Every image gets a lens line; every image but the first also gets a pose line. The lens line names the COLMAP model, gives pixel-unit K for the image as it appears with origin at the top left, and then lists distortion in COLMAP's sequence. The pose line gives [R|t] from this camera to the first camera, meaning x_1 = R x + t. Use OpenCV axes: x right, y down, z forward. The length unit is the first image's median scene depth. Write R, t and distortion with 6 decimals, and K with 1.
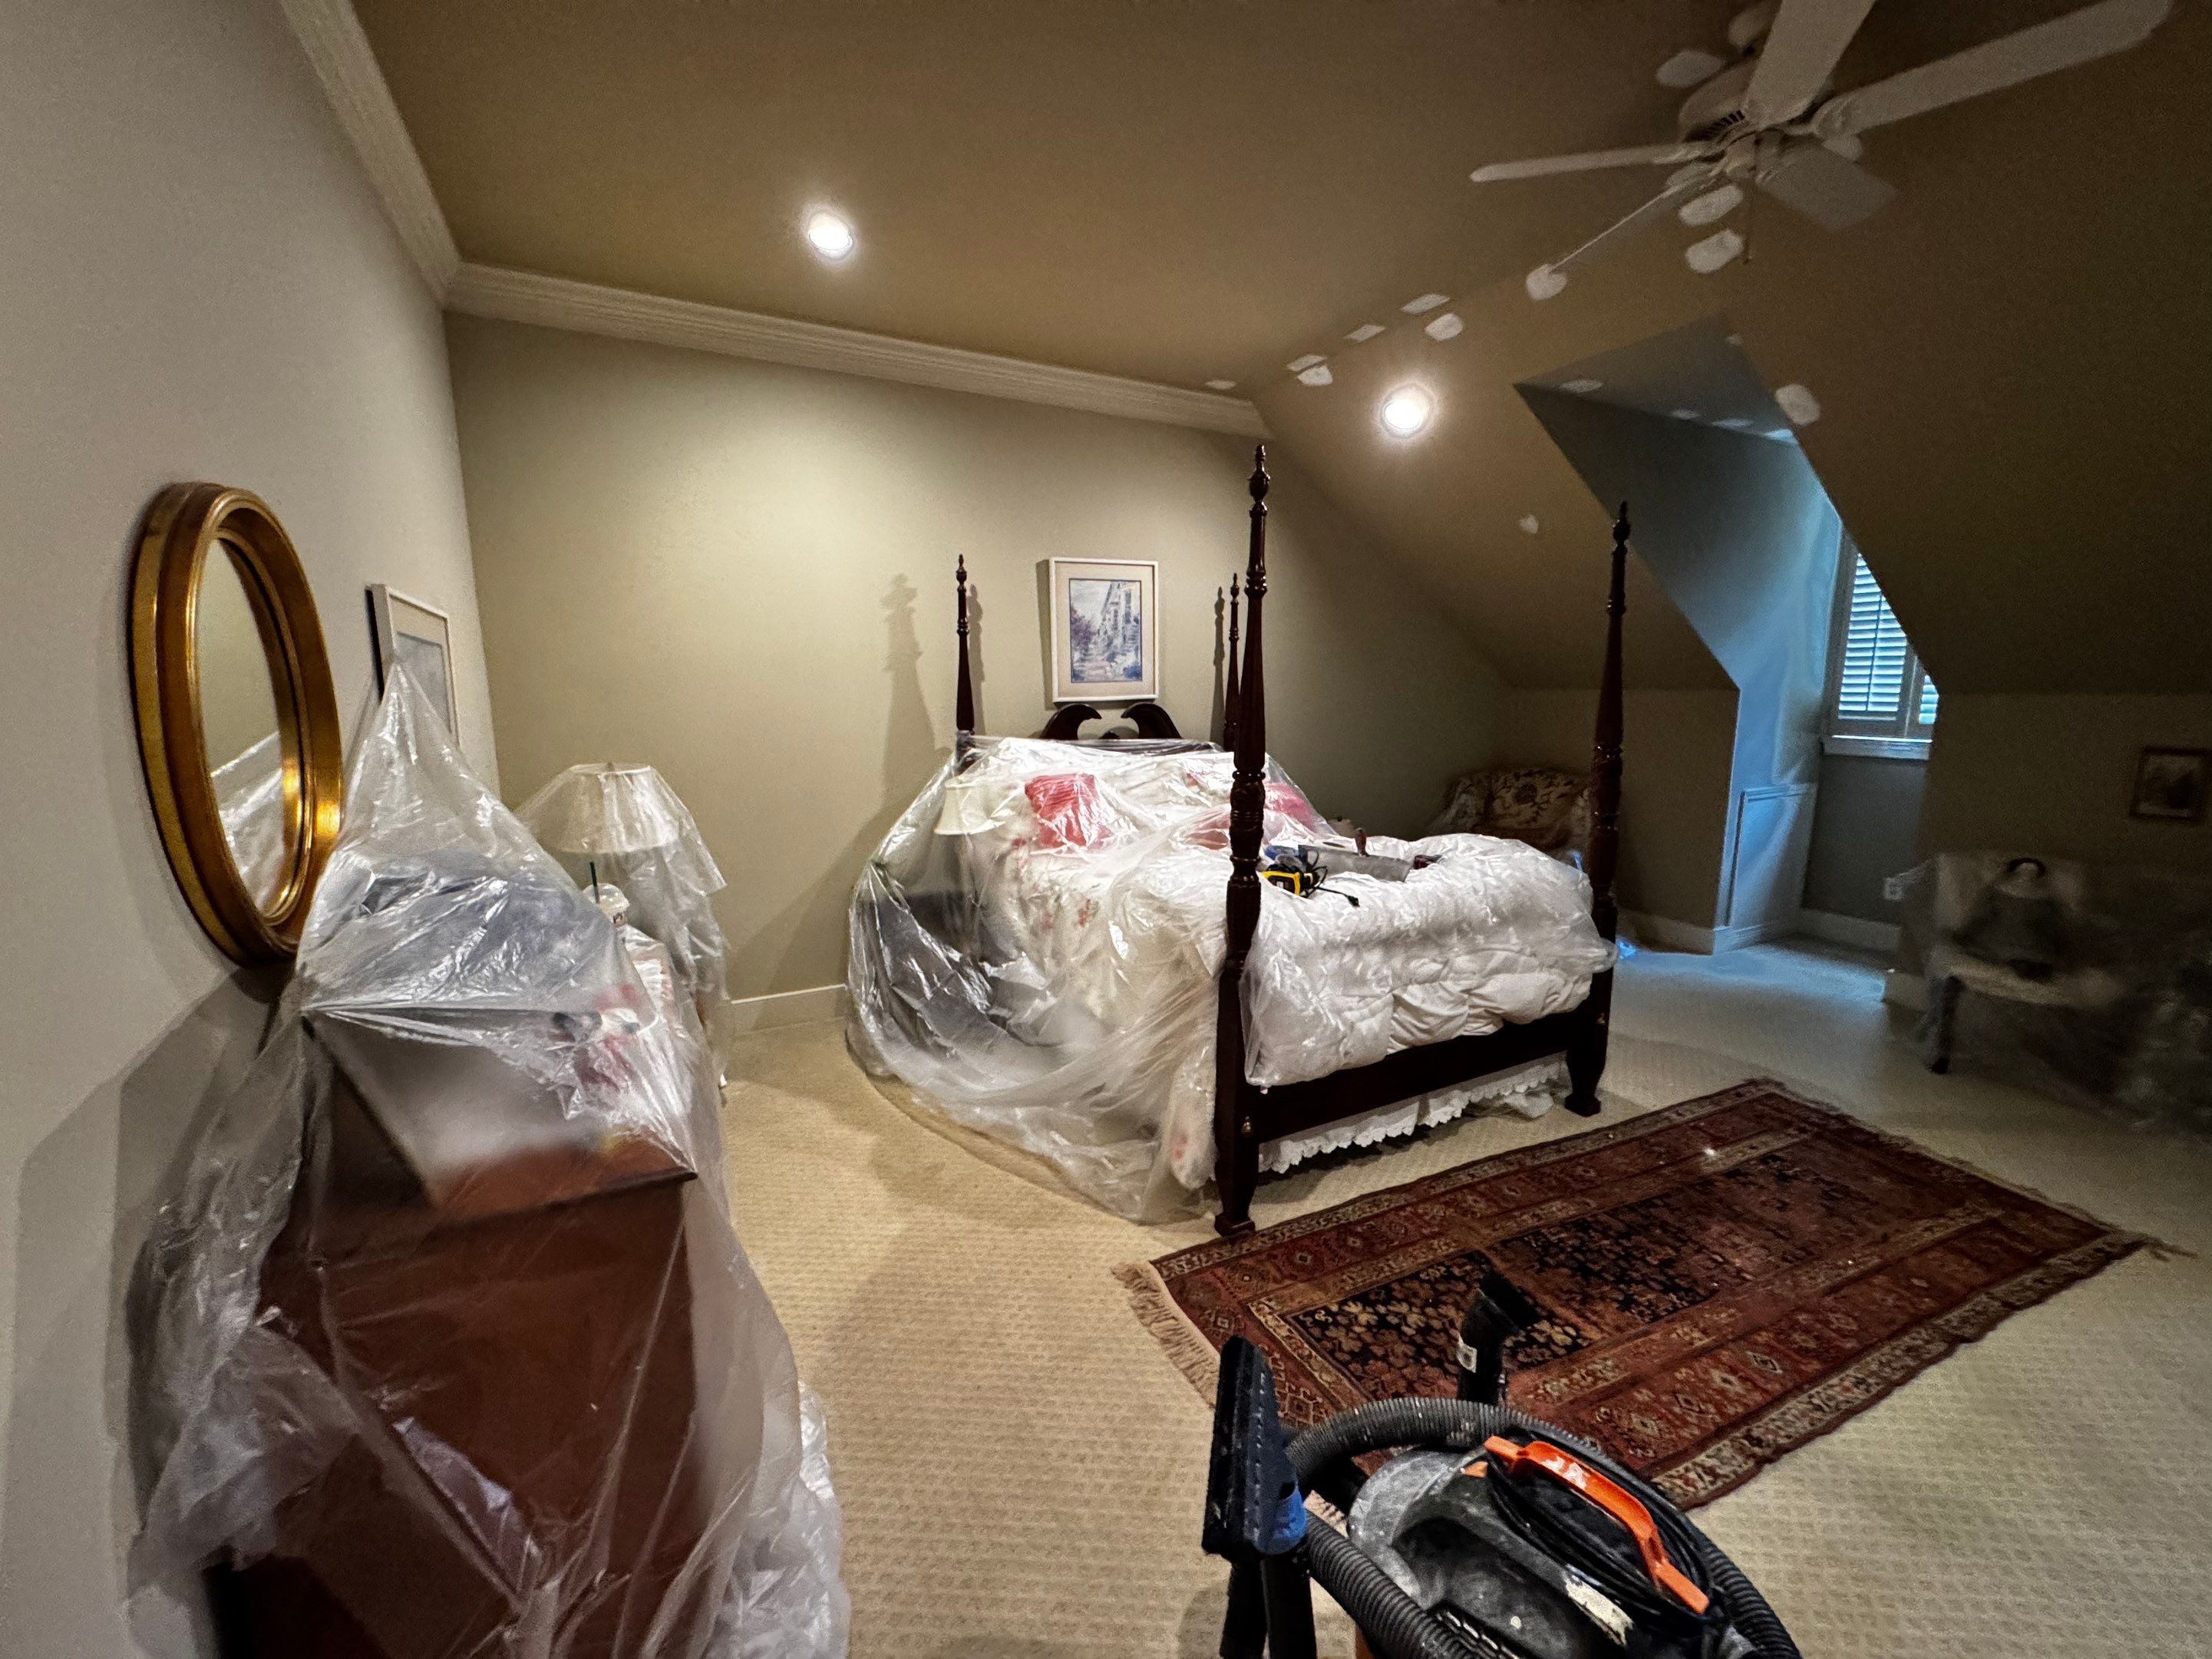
lens RADIAL K [[888.8, 0, 1106.8], [0, 888.8, 830.9], [0, 0, 1]] dist [-0.002685, -0.000399]
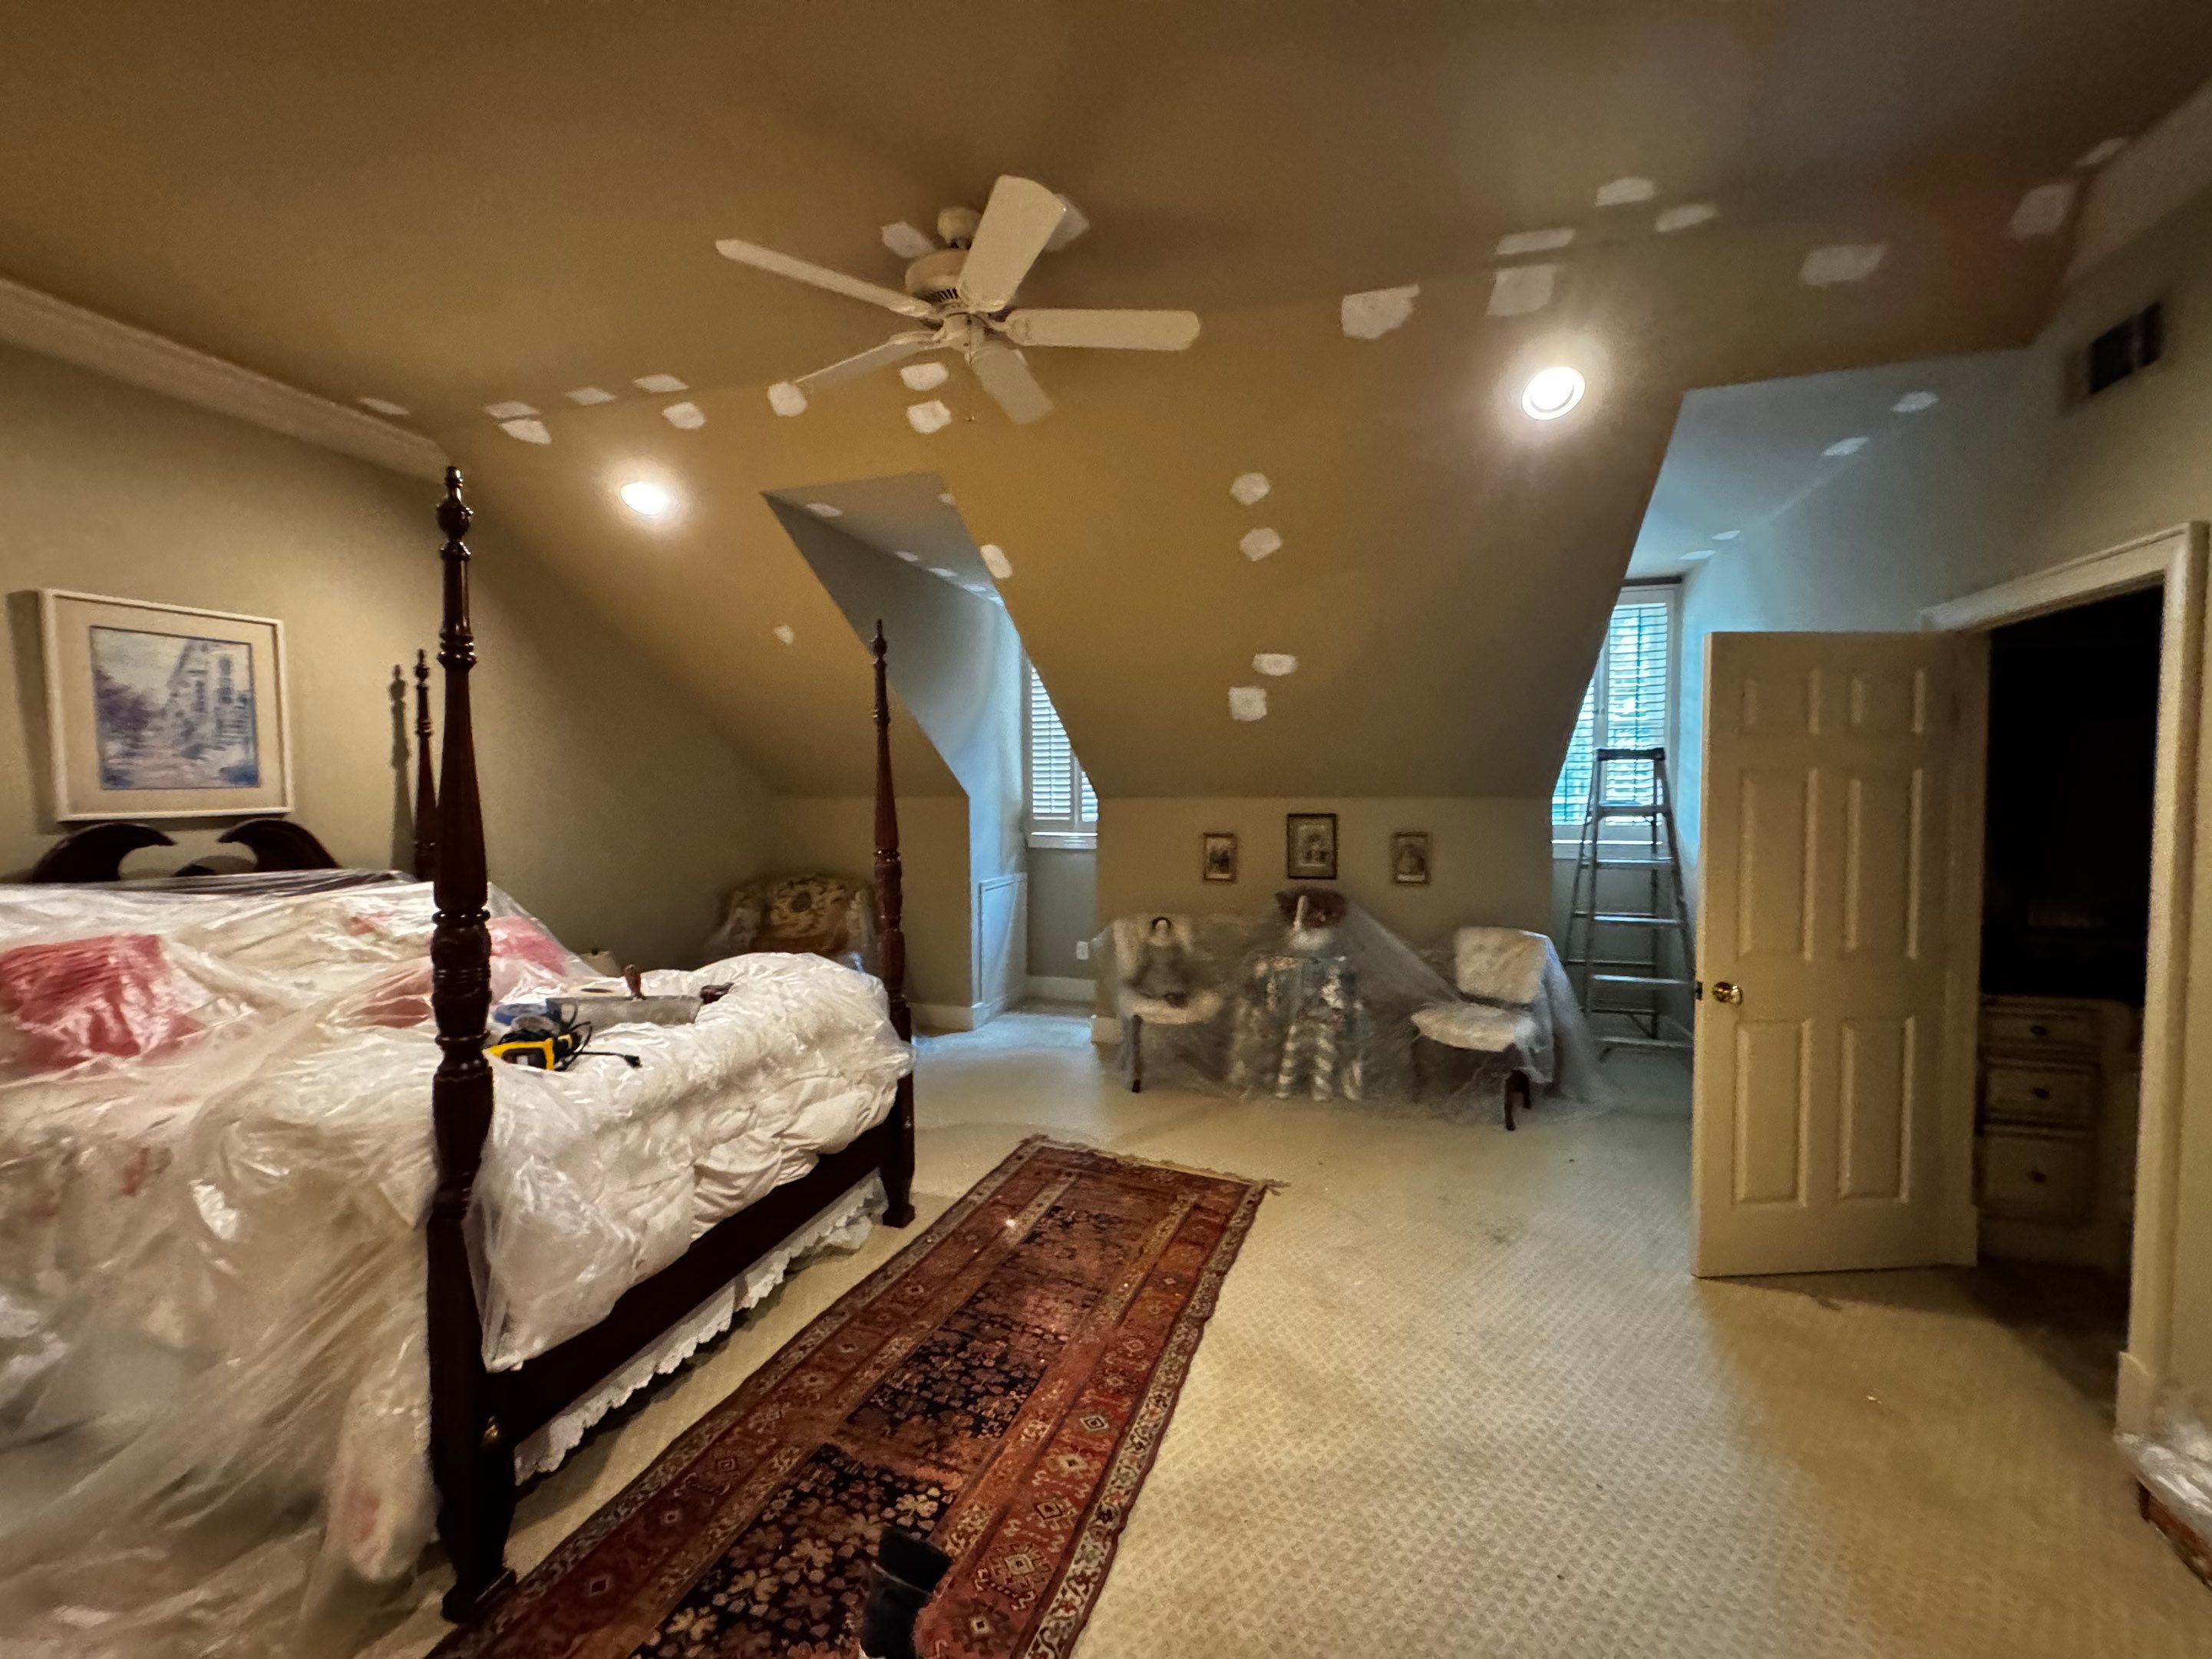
lens RADIAL K [[888.8, 0, 1110.4], [0, 888.8, 827.9], [0, 0, 1]] dist [-0.002685, -0.000399]
pose [[0.699825, -0.029344, 0.713712, 0.015028], [0.118536, 0.990073, -0.075524, -0.013721], [-0.704411, 0.137454, 0.696356, 0.105170]]
